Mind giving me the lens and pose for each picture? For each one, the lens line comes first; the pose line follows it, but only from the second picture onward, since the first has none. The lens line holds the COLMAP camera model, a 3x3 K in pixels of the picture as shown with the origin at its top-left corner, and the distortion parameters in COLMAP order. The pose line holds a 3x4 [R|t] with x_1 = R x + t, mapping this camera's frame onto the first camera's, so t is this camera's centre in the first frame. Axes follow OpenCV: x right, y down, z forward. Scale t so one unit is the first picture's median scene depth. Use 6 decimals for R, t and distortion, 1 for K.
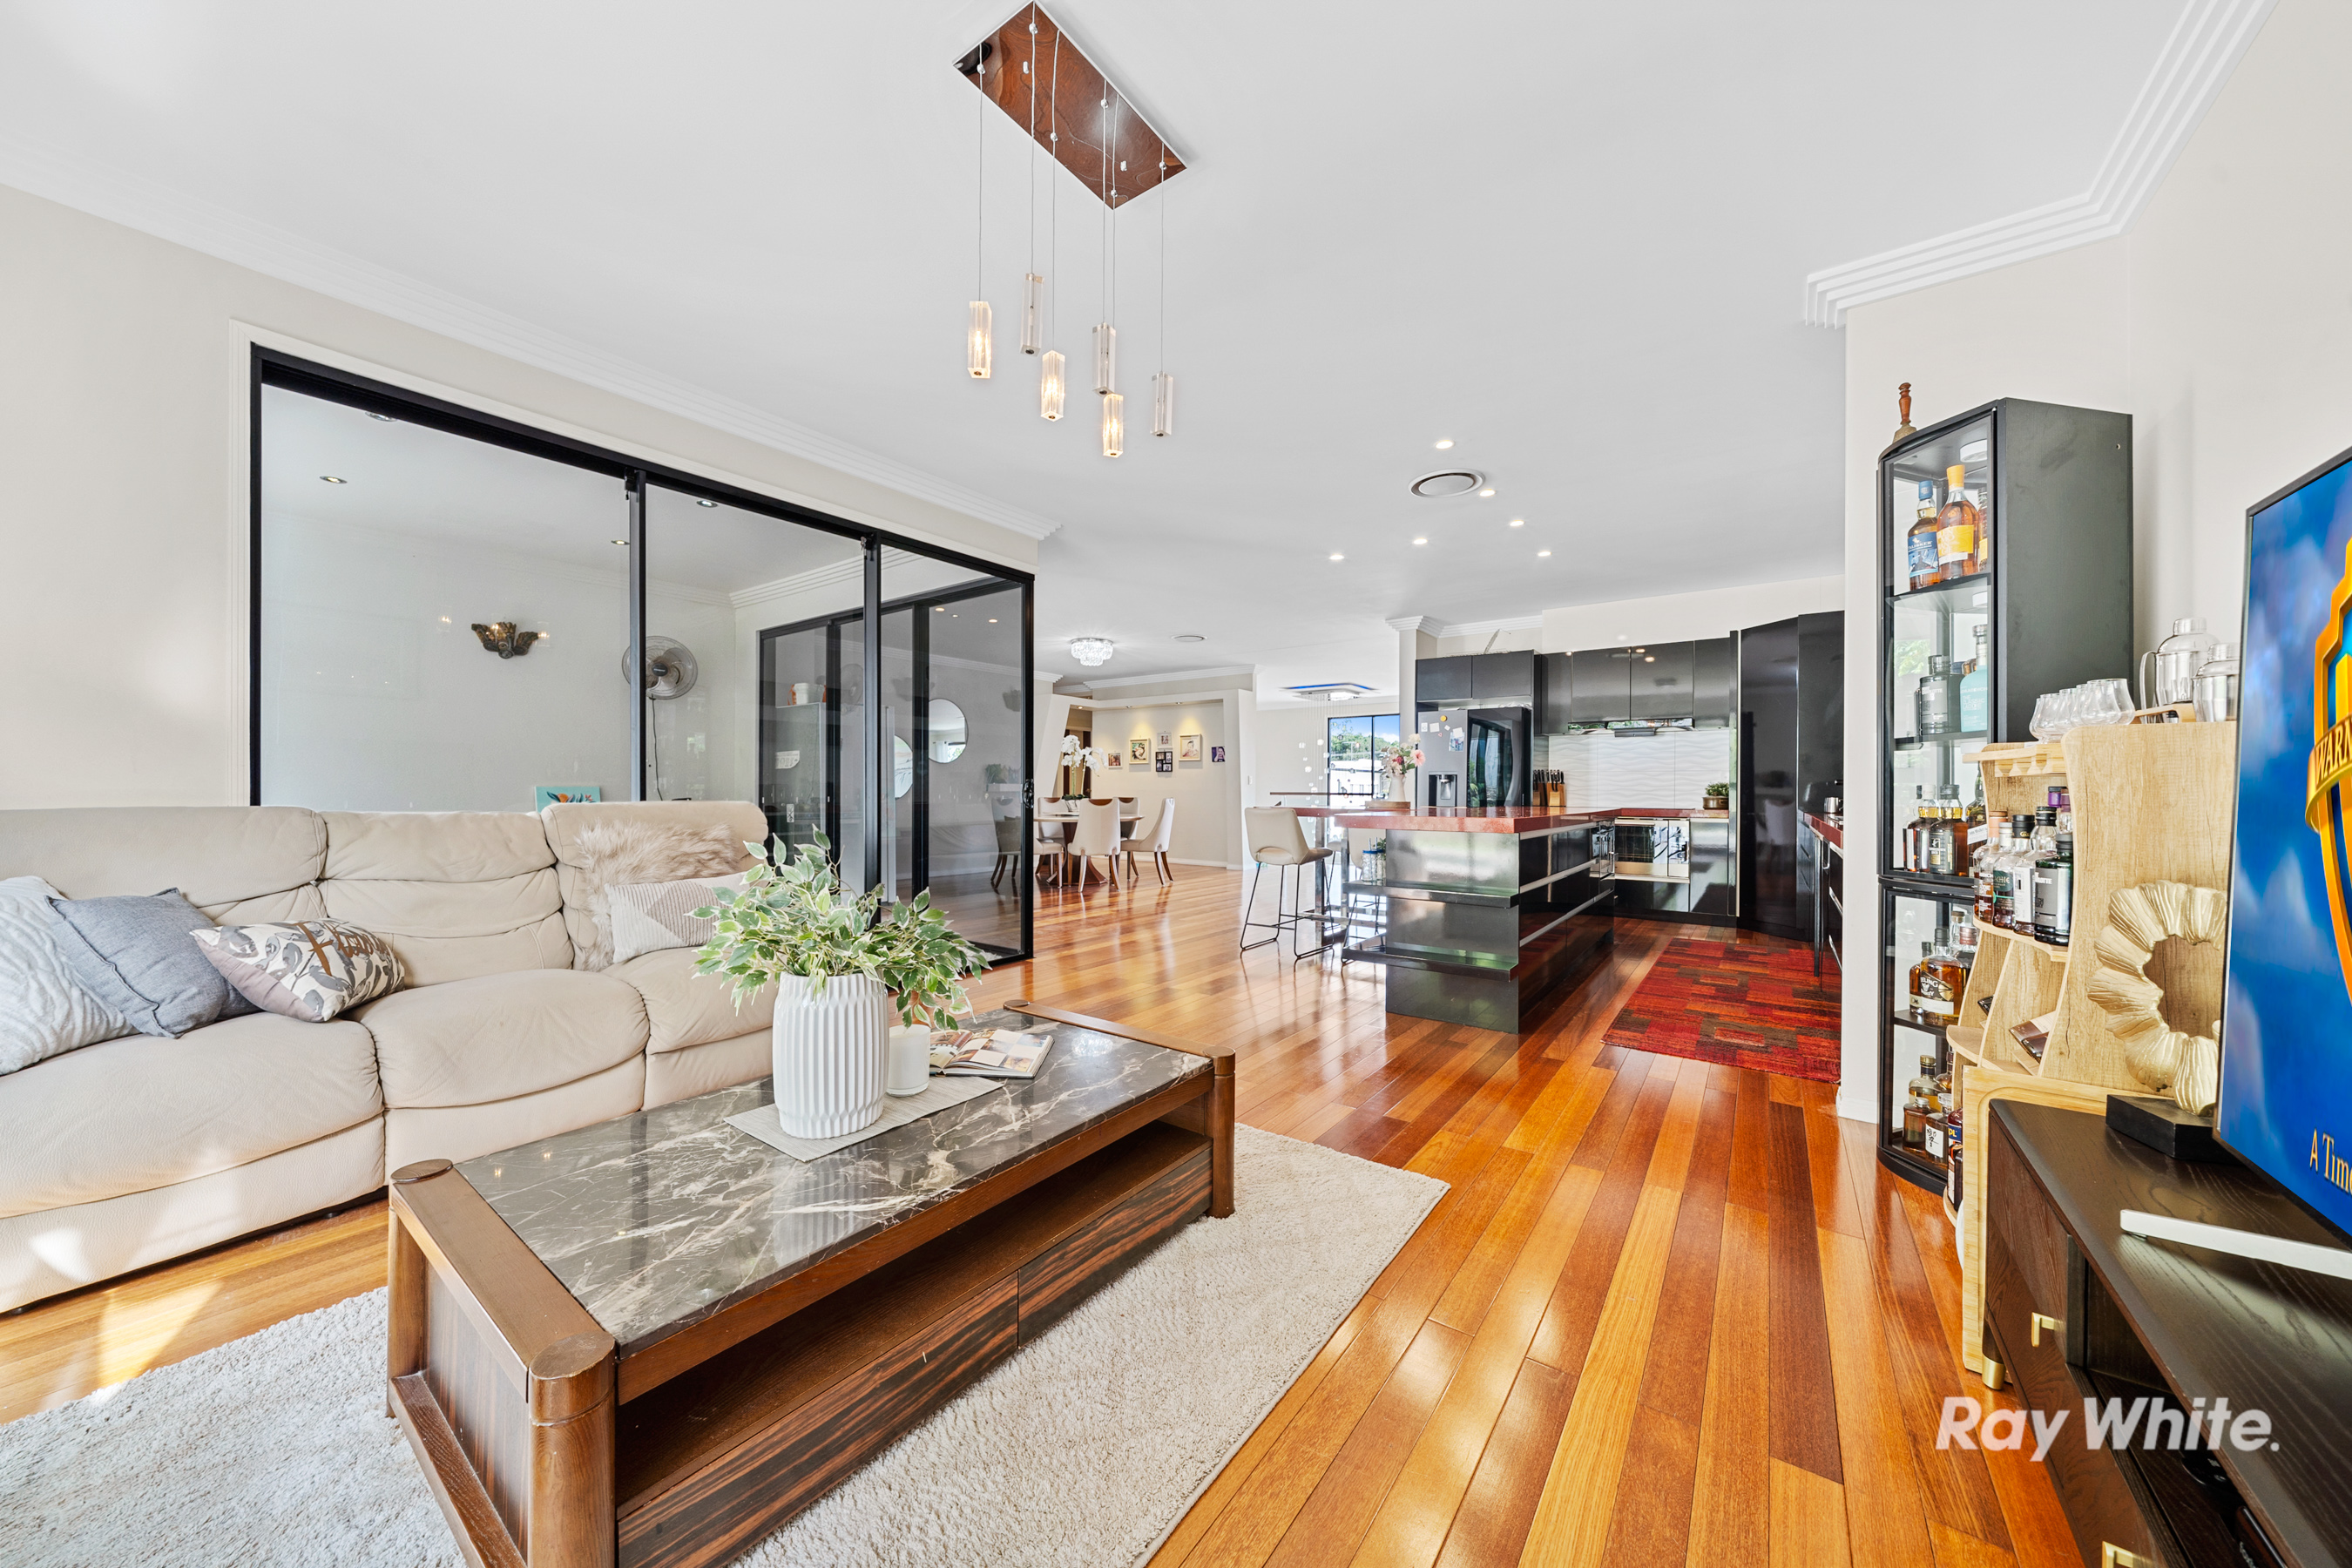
lens RADIAL K [[814.0, 0, 1174.5], [0, 814.0, 790.2], [0, 0, 1]] dist [-0.000910, -0.000054]
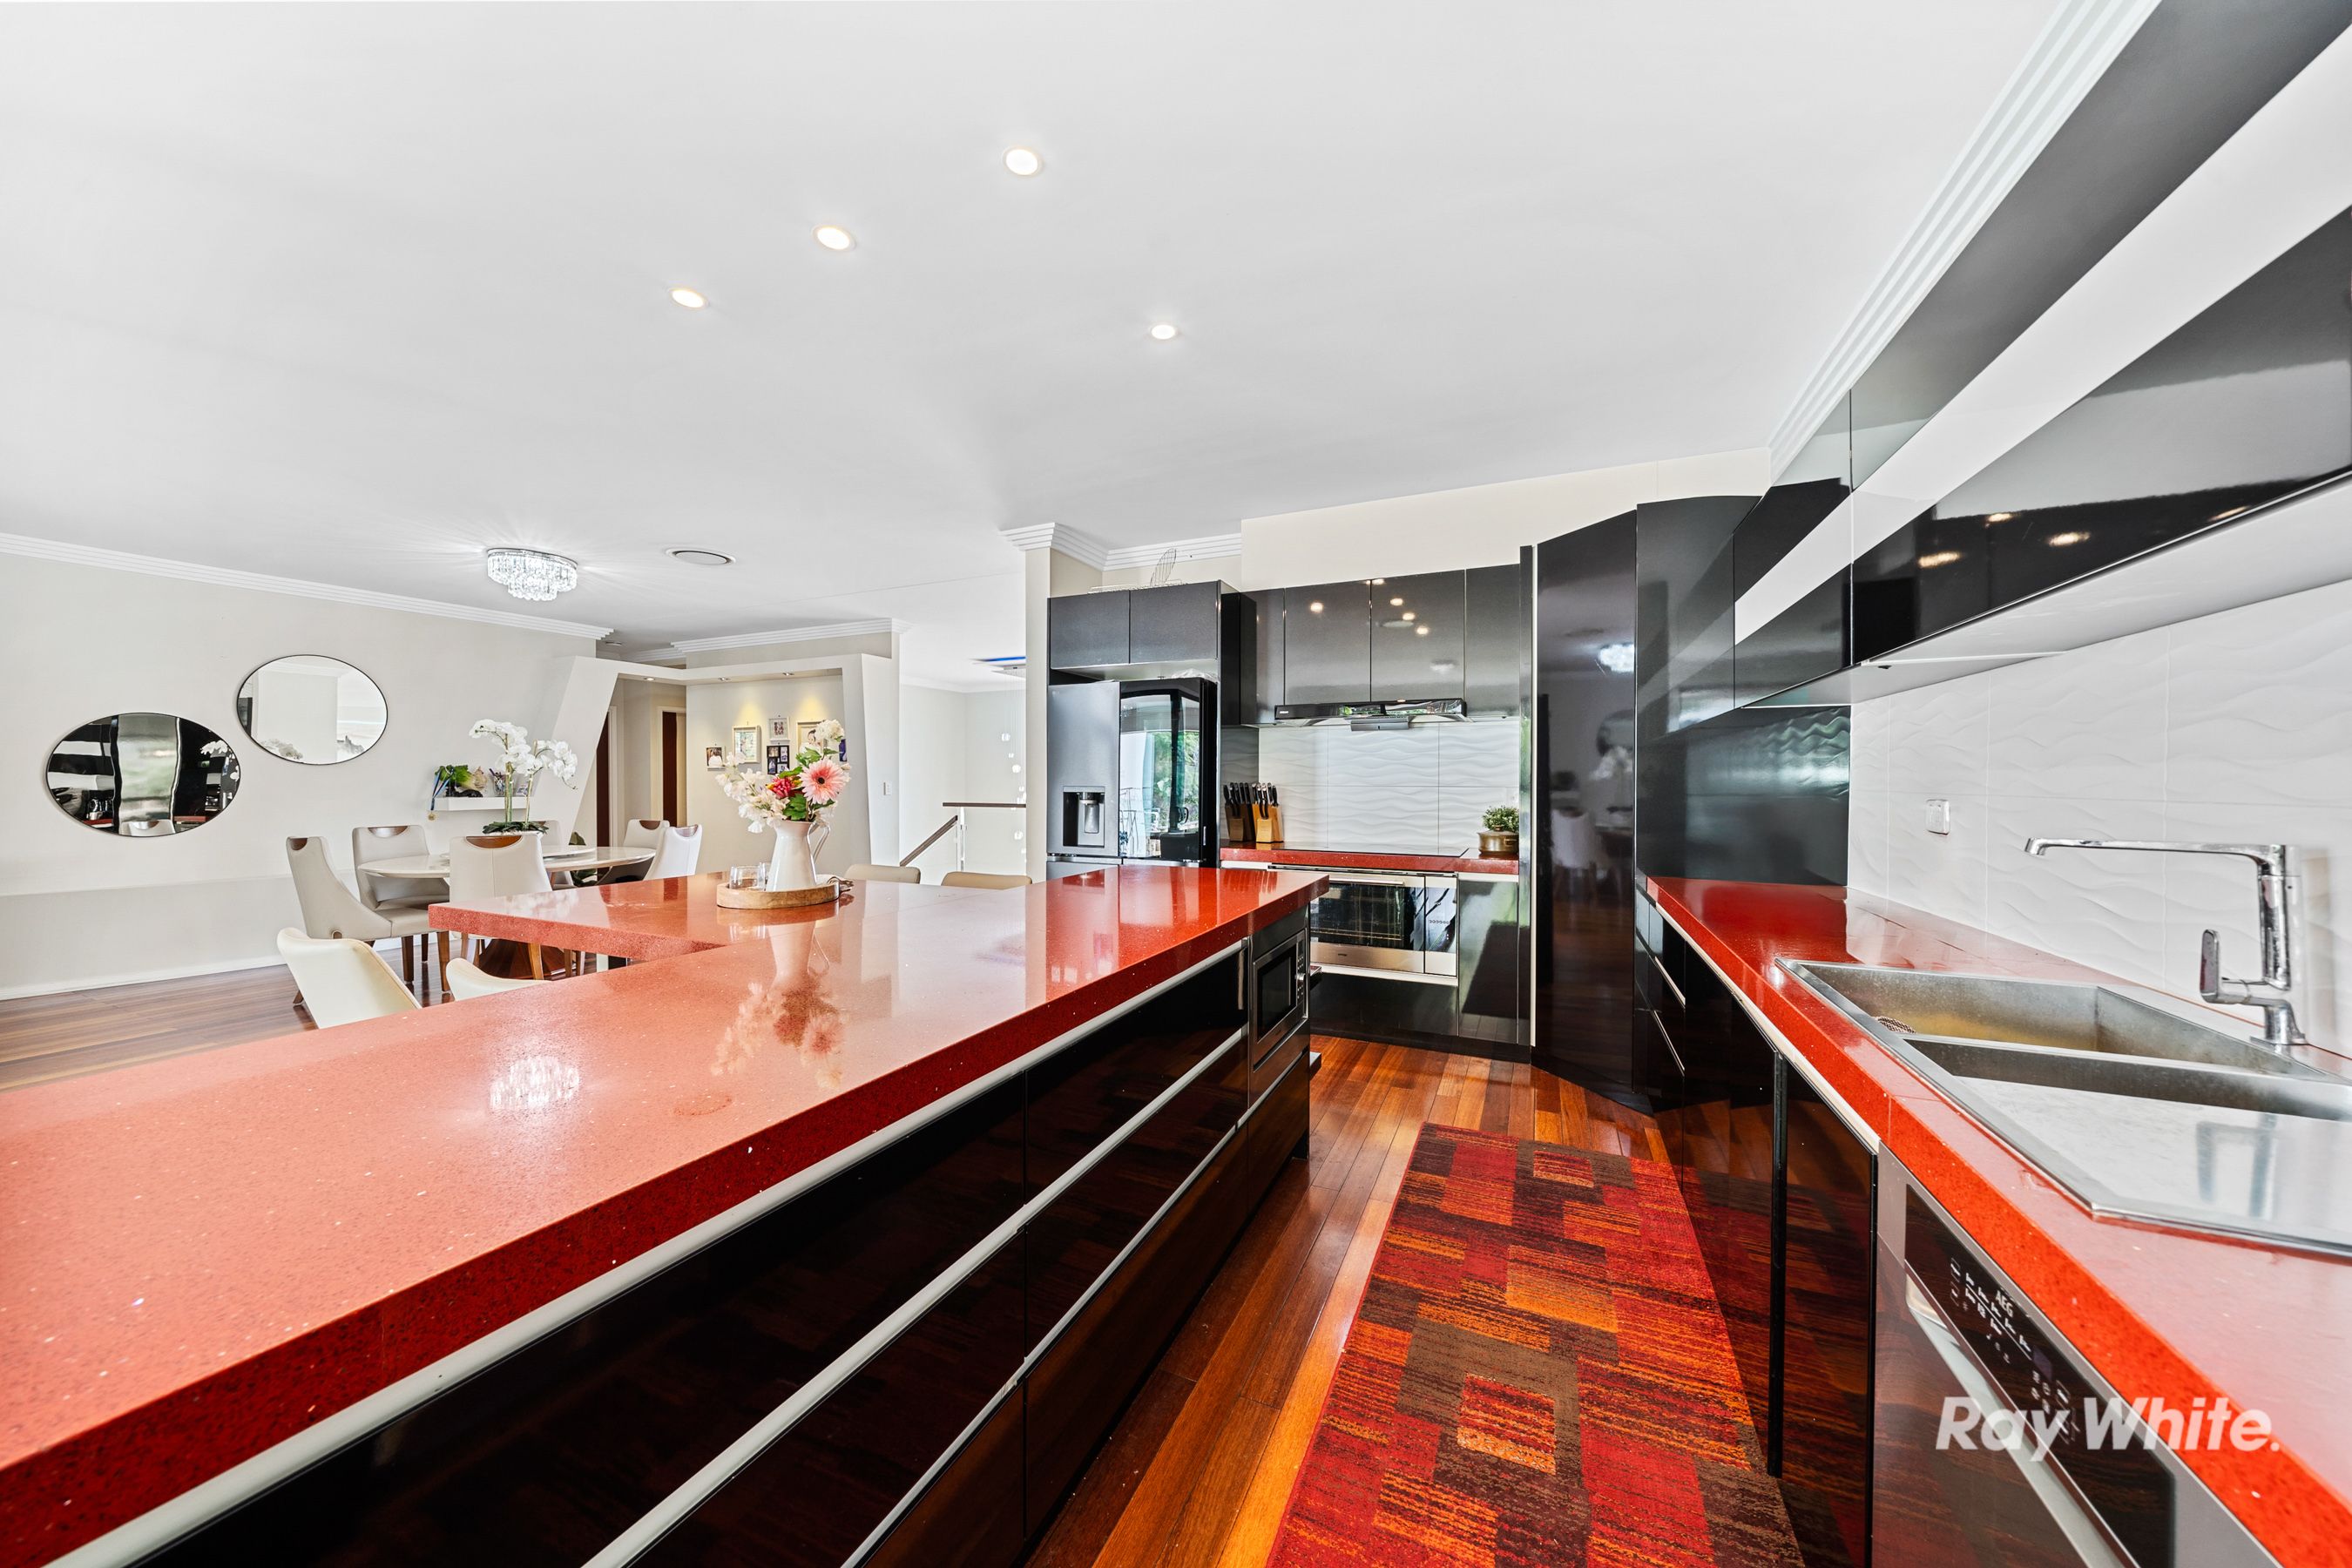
lens RADIAL K [[814.0, 0, 1175.6], [0, 814.0, 775.9], [0, 0, 1]] dist [-0.000910, -0.000054]
pose [[0.979484, -0.000774, 0.201522, 0.272026], [0.001801, 0.999986, -0.004915, -0.026985], [-0.201516, 0.005177, 0.979472, 0.403019]]
